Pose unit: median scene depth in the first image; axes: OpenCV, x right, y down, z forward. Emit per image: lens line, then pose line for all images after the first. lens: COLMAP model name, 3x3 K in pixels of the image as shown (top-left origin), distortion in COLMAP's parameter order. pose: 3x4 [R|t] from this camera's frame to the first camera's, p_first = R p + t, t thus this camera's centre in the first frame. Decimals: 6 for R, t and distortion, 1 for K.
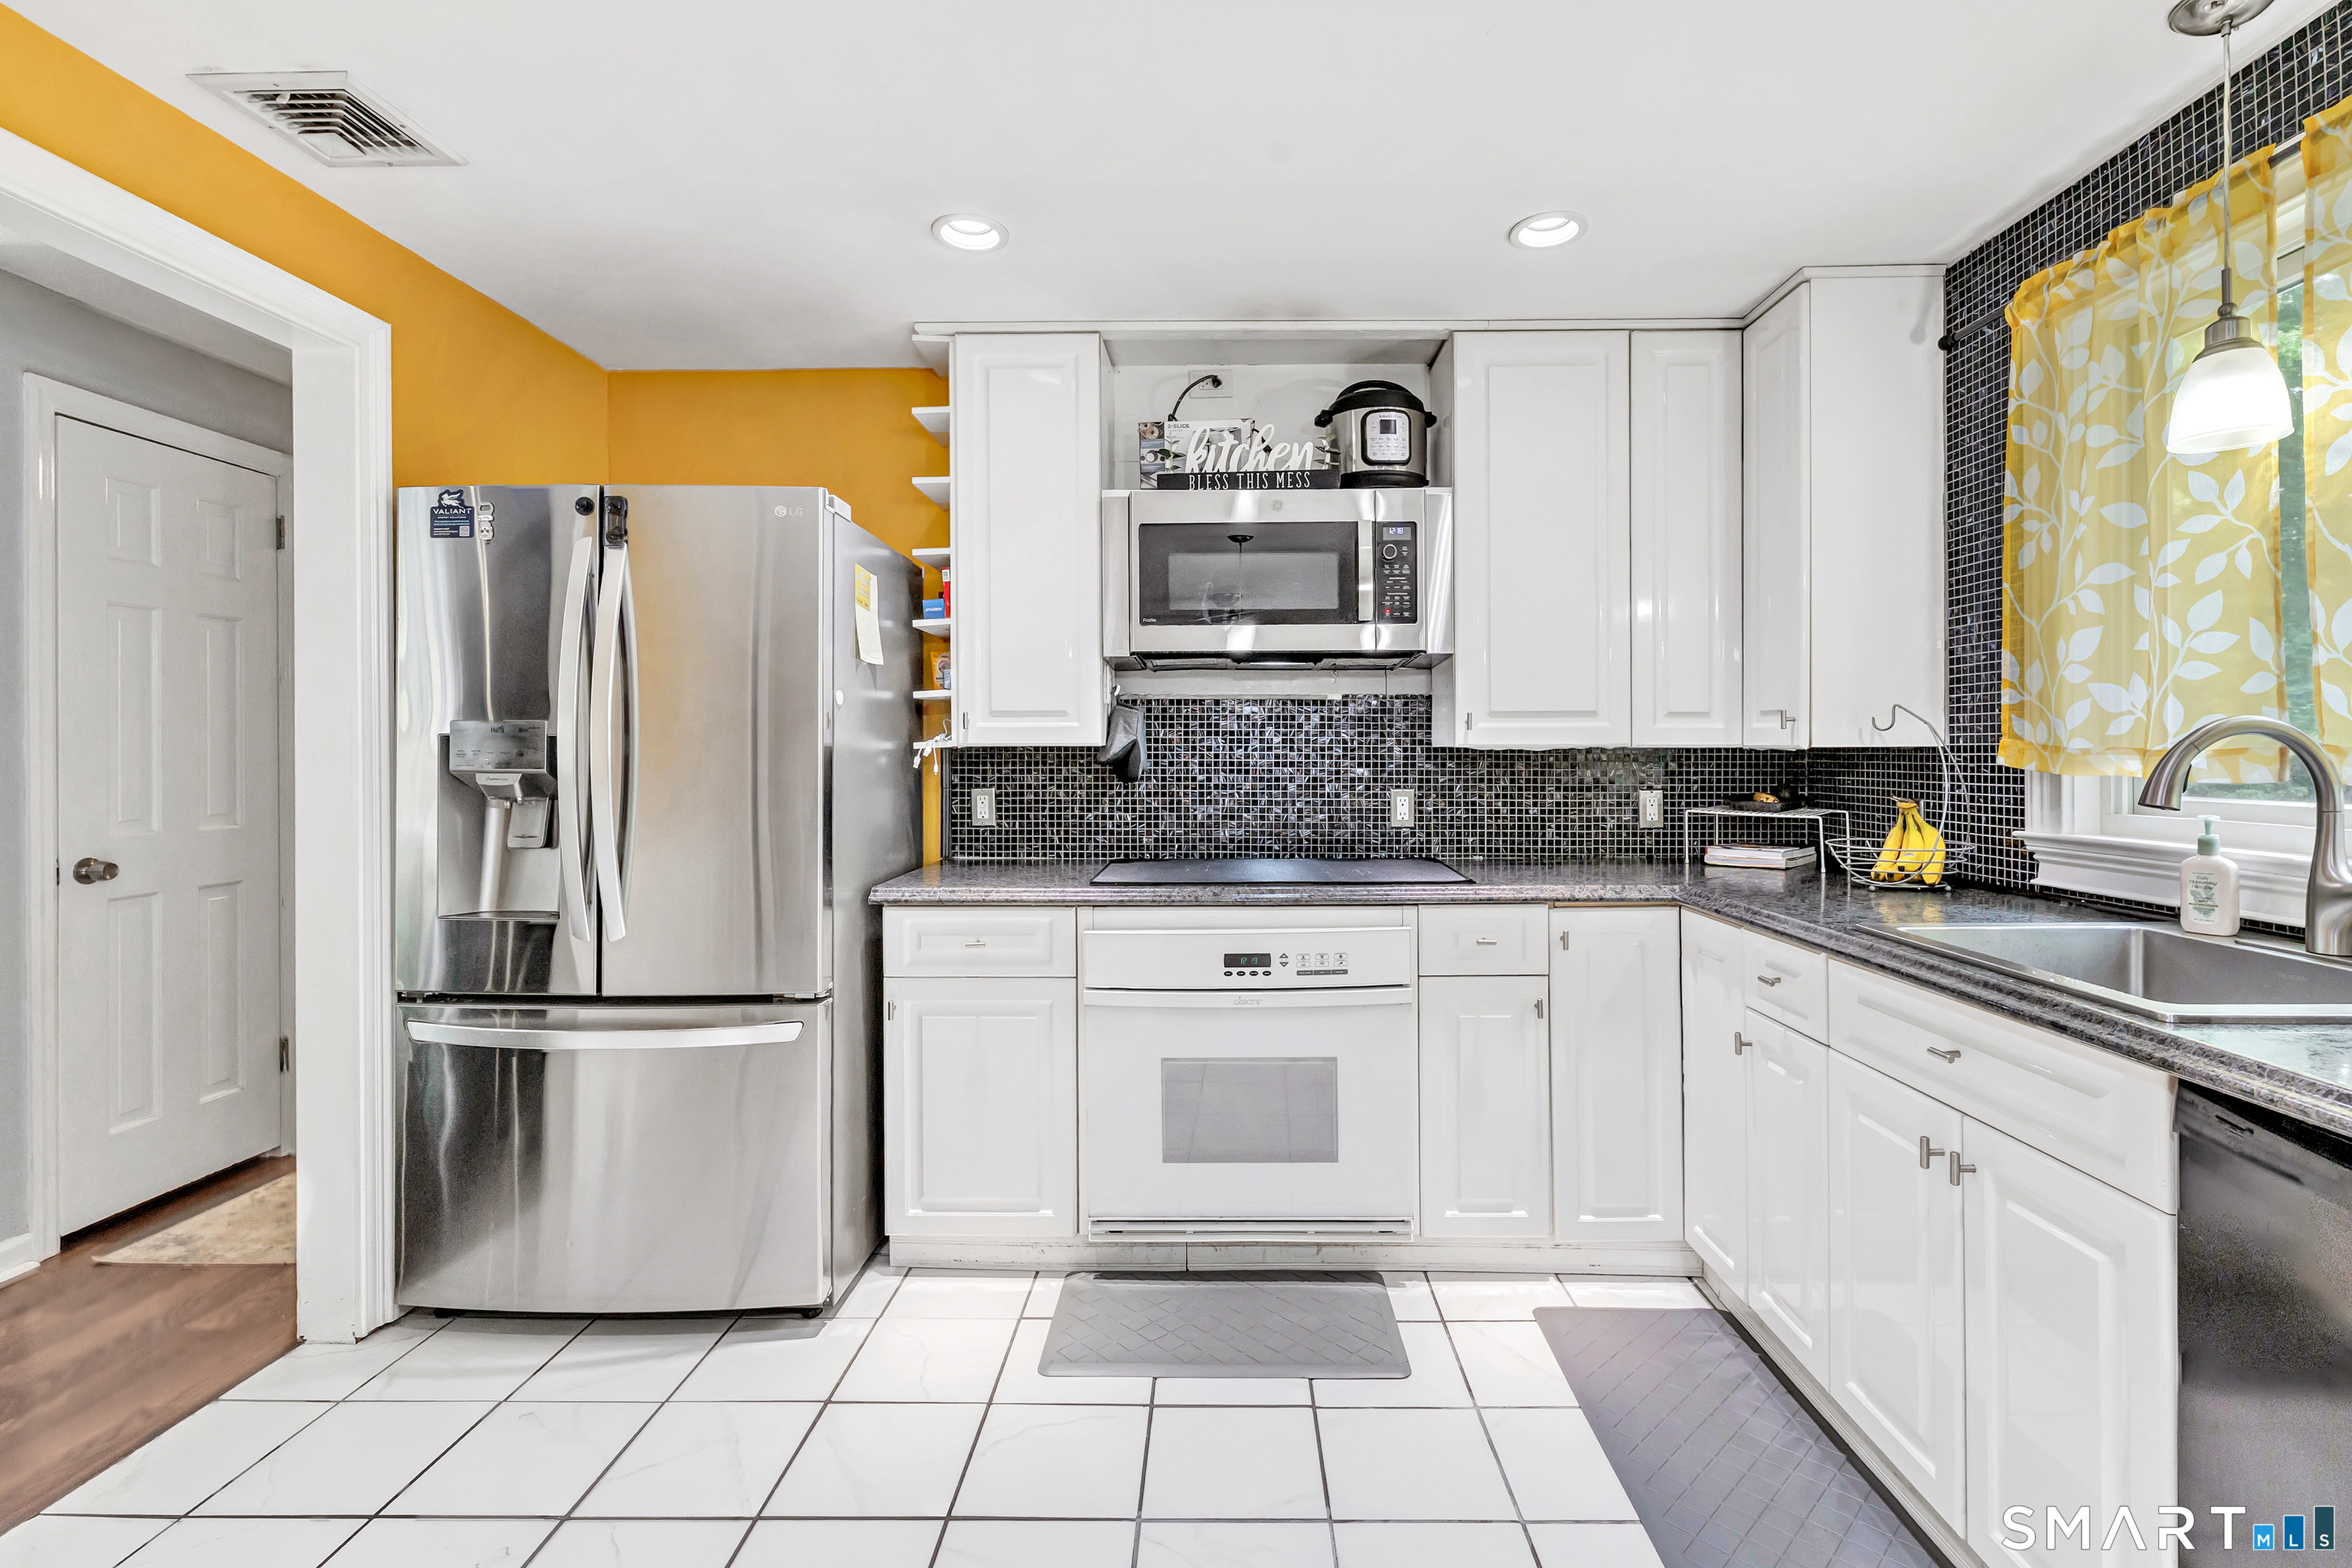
lens RADIAL K [[1209.3, 0, 1182.2], [0, 1209.3, 764.4], [0, 0, 1]] dist [-0.006307, 0.000231]
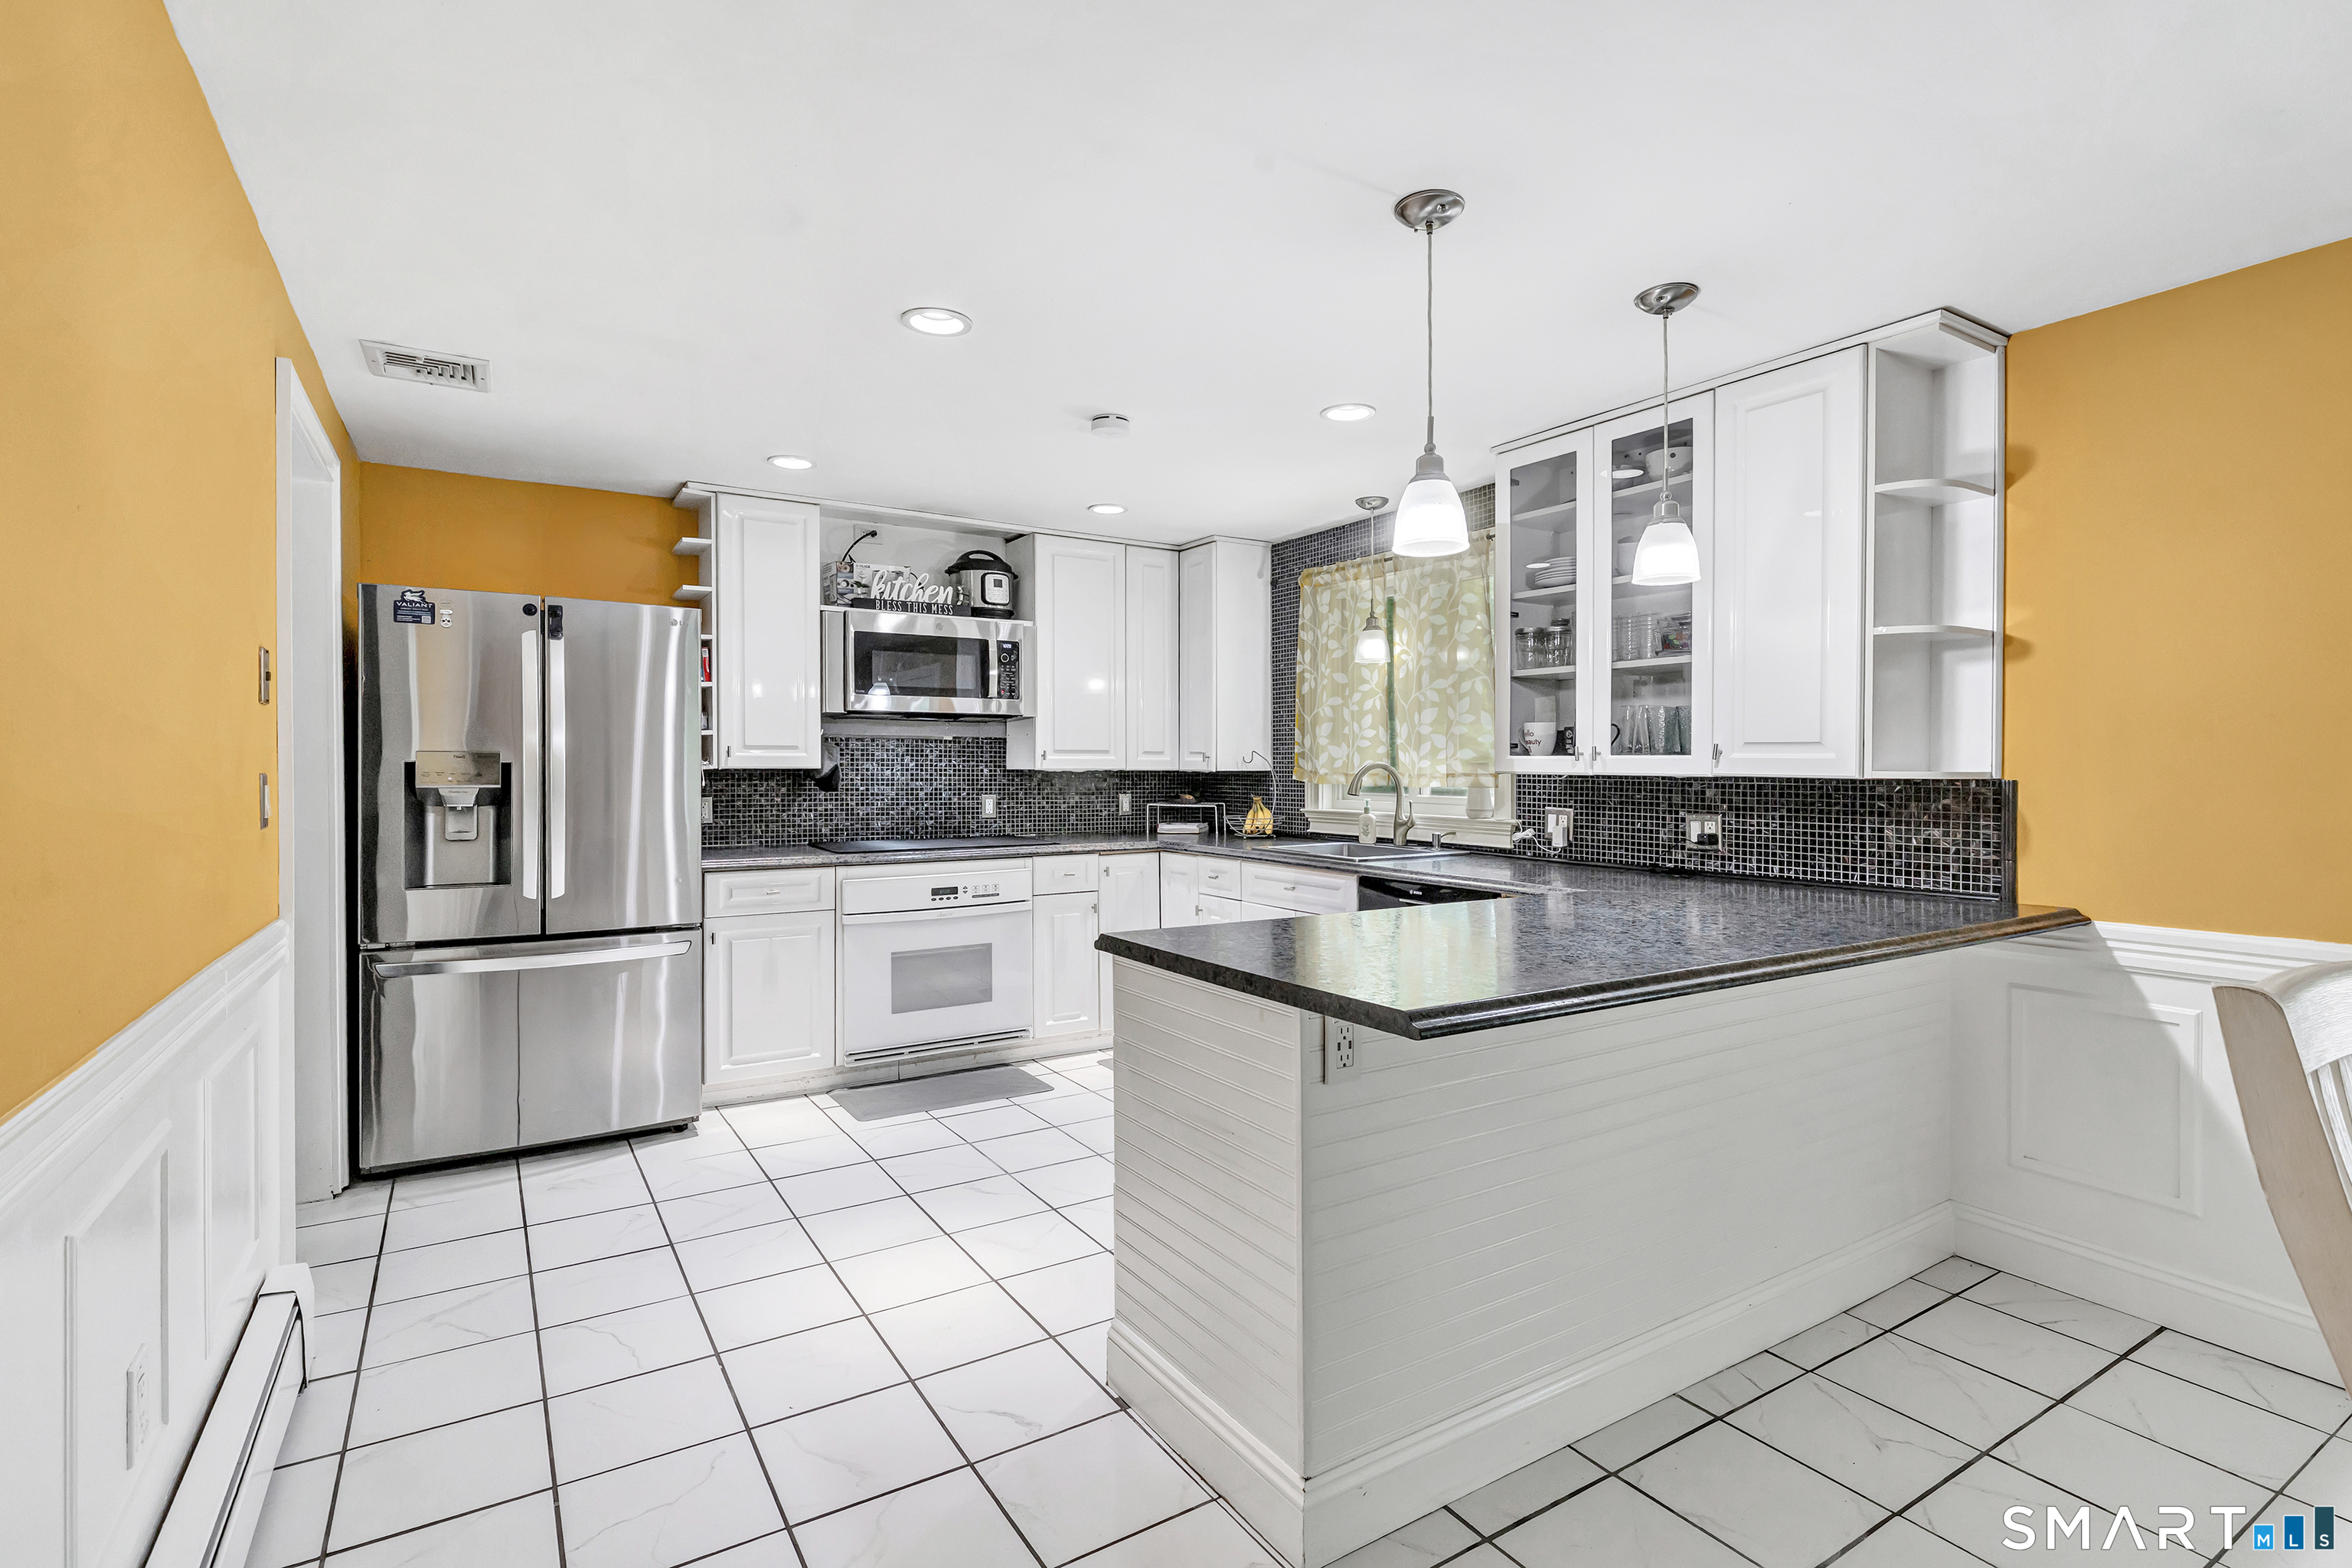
lens RADIAL K [[1126.3, 0, 1177.8], [0, 1126.3, 784.4], [0, 0, 1]] dist [0.000550, -0.000050]
pose [[0.860777, -0.005046, 0.508958, -0.482612], [0.001130, 0.999967, 0.008002, -0.006684], [-0.508982, -0.006313, 0.860754, -0.579639]]
